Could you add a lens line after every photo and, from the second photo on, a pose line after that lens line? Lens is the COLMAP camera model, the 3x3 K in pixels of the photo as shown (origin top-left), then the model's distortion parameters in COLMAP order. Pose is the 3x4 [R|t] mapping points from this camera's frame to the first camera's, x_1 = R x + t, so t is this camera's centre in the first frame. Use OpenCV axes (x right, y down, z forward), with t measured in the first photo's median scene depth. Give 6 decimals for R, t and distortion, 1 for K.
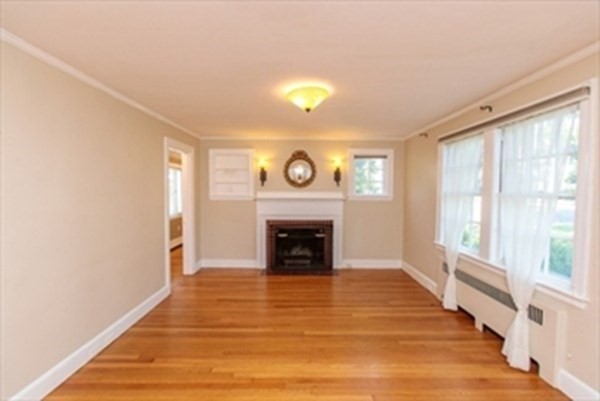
lens RADIAL K [[270.9, 0, 298.8], [0, 270.9, 199.4], [0, 0, 1]] dist [-0.012514, 0.000548]
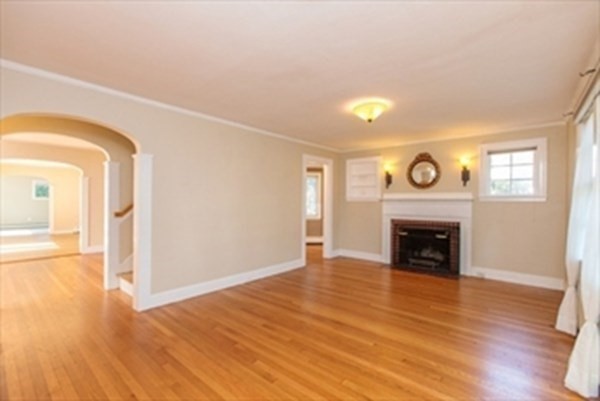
lens RADIAL K [[270.9, 0, 301.5], [0, 270.9, 200.8], [0, 0, 1]] dist [-0.012514, 0.000548]
pose [[0.765065, -0.001200, -0.643952, 0.308383], [-0.023778, 0.999264, -0.030113, 0.043527], [0.643514, 0.038350, 0.764473, -0.073208]]
